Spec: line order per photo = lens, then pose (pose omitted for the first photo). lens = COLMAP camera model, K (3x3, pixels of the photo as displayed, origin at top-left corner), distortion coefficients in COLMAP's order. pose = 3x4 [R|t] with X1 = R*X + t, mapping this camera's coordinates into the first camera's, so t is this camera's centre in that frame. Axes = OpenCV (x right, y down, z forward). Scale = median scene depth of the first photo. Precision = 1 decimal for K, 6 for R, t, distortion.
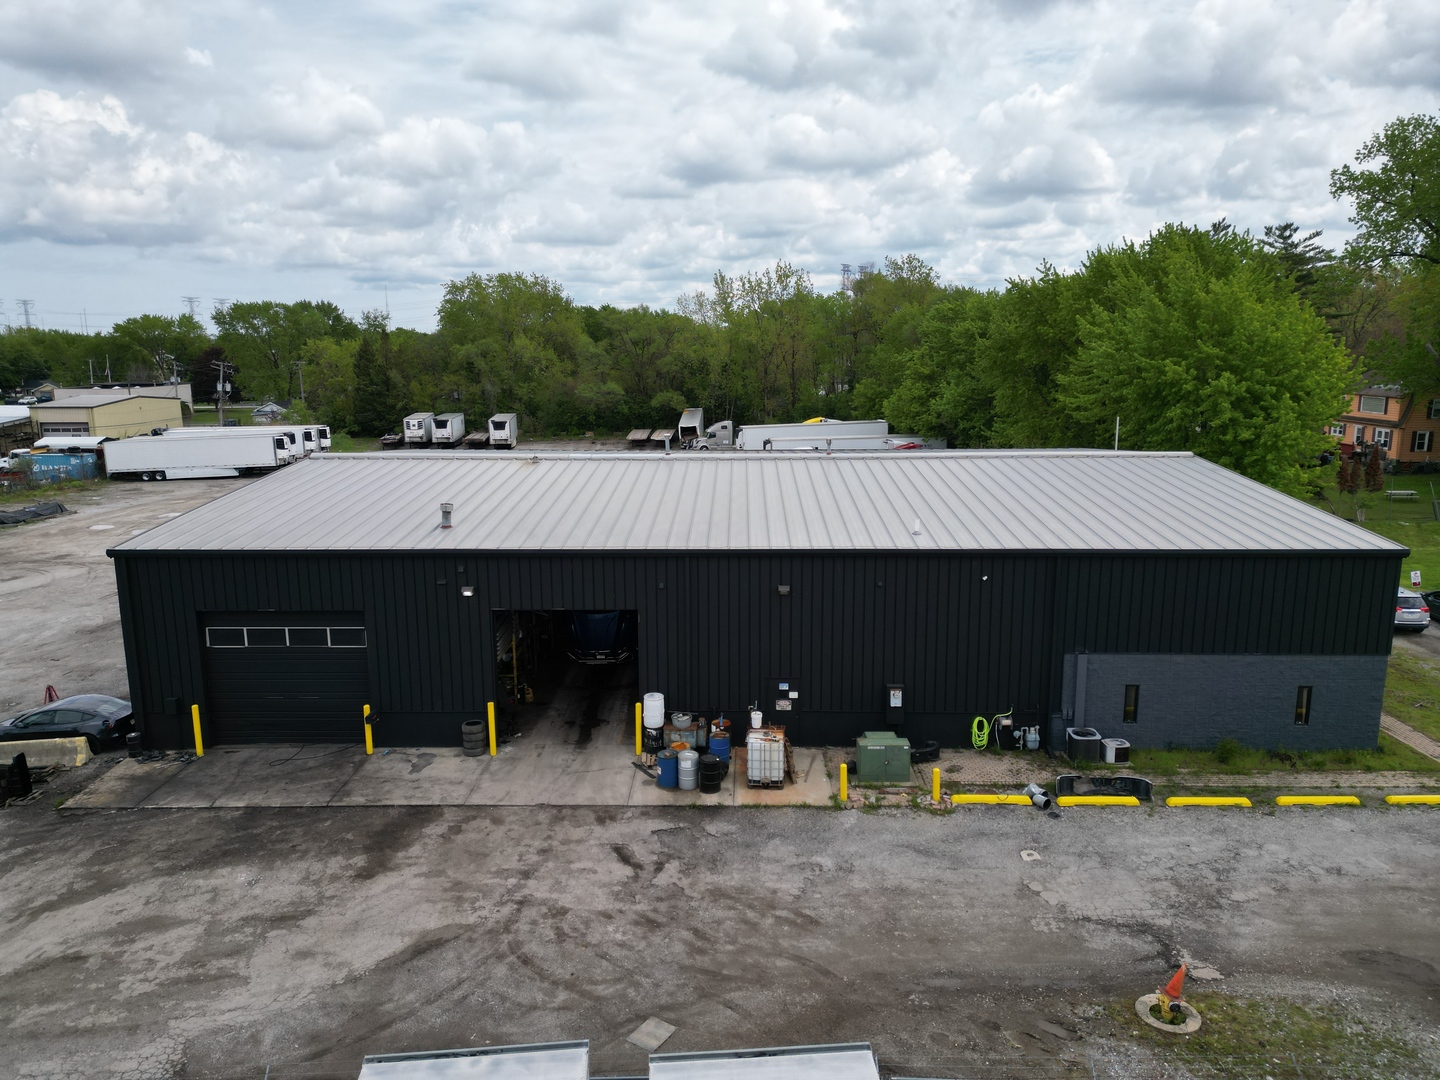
lens RADIAL K [[1006.2, 0, 726.2], [0, 1006.2, 538.8], [0, 0, 1]] dist [0.079673, -0.077096]
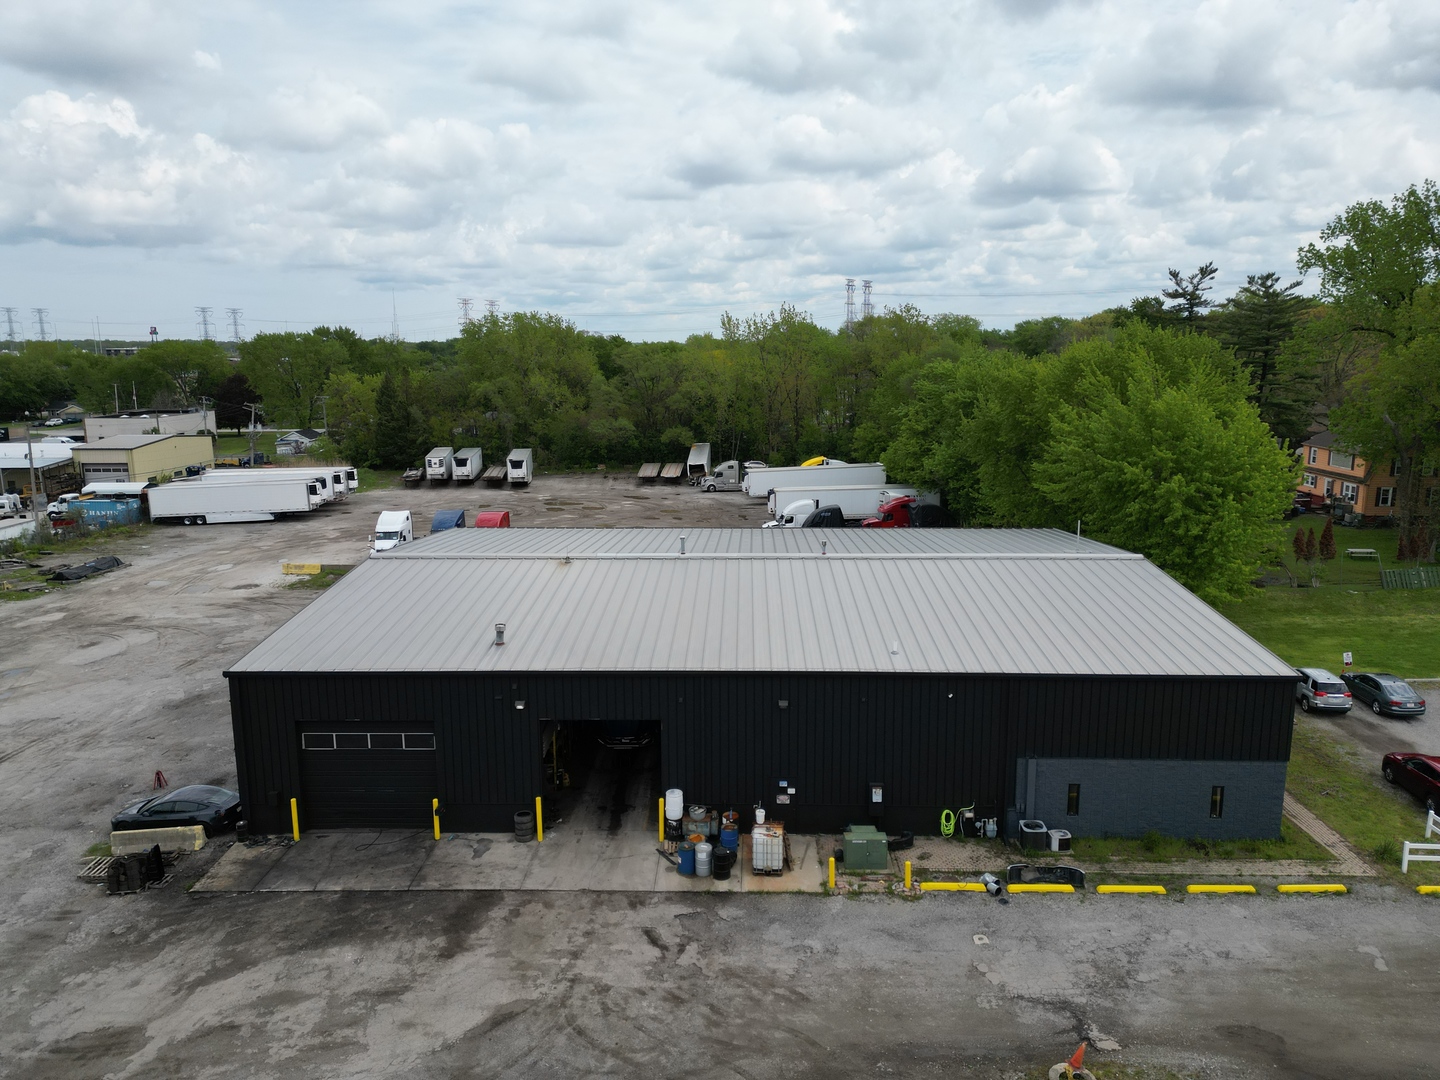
lens RADIAL K [[1006.2, 0, 726.2], [0, 1006.2, 538.8], [0, 0, 1]] dist [0.079673, -0.077096]
pose [[0.999985, 0.001483, -0.005188, -0.004906], [-0.001484, 0.999999, -0.000366, -0.156320], [0.005187, 0.000373, 0.999986, -0.216097]]
